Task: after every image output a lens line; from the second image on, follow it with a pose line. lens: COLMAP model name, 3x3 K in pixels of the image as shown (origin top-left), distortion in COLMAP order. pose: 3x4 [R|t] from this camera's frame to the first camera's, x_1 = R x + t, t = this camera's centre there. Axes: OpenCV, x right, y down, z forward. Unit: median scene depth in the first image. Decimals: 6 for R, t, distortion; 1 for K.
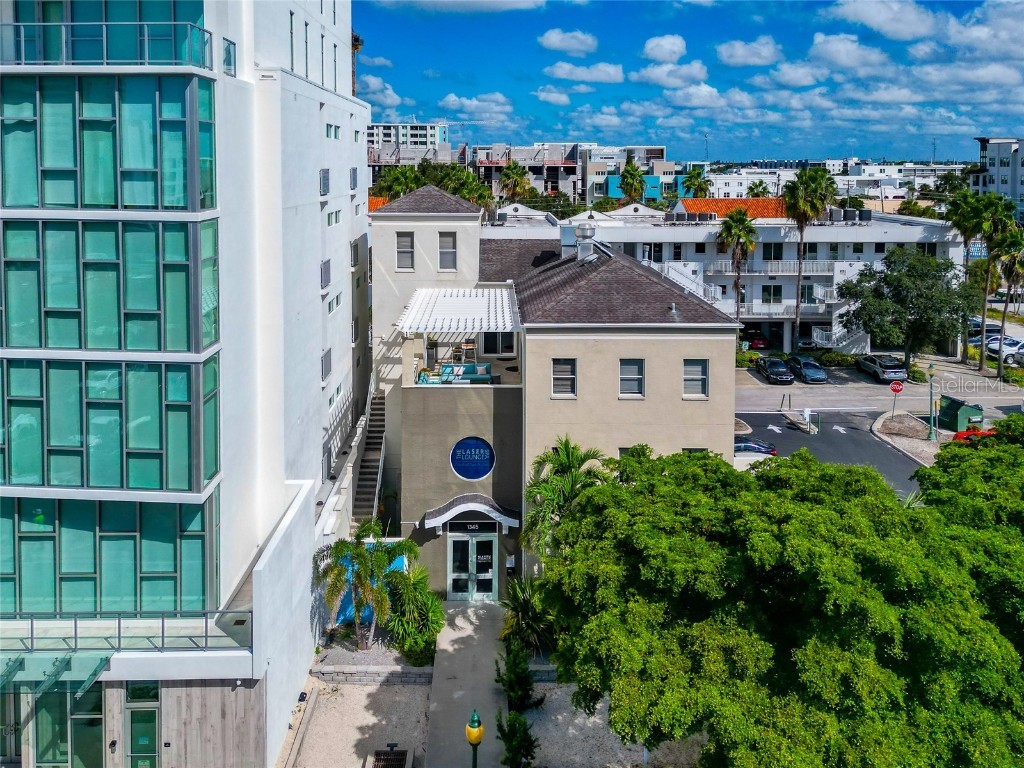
lens RADIAL K [[855.6, 0, 506.4], [0, 855.6, 358.6], [0, 0, 1]] dist [0.030647, -0.000662]
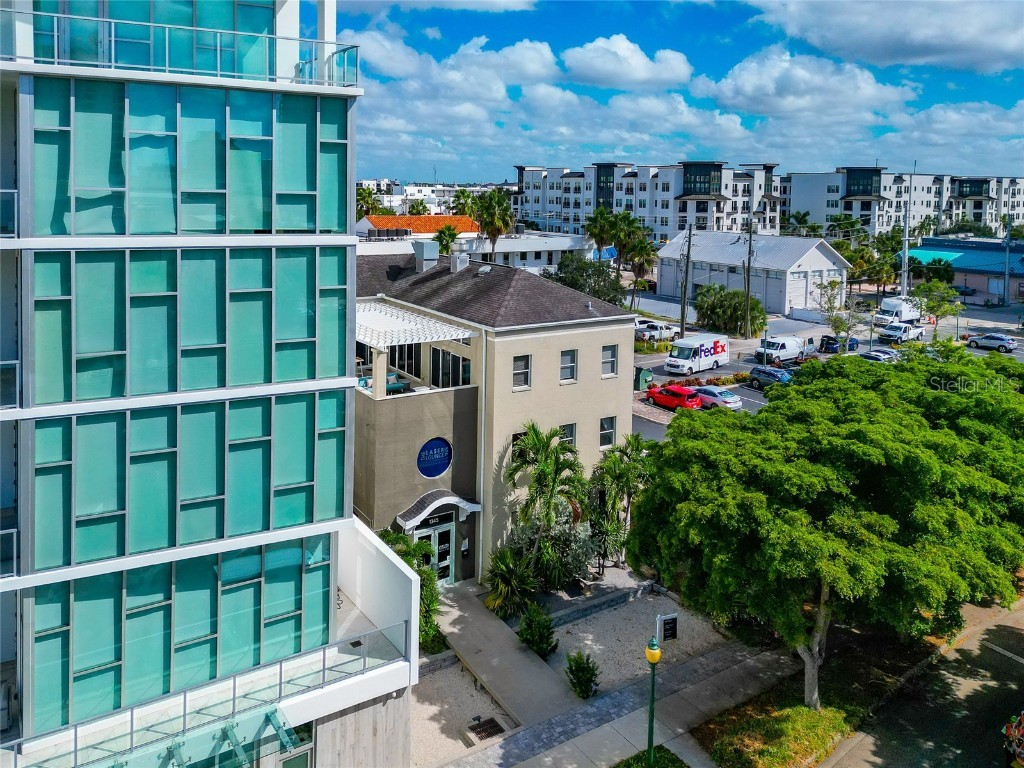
lens RADIAL K [[810.9, 0, 512.0], [0, 810.9, 384.0], [0, 0, 1]] dist [0.046095, -0.002288]
pose [[0.843825, -0.120585, 0.522895, -0.481453], [0.110405, 0.992591, 0.050735, -0.017822], [-0.525139, 0.014918, 0.850886, 0.068840]]
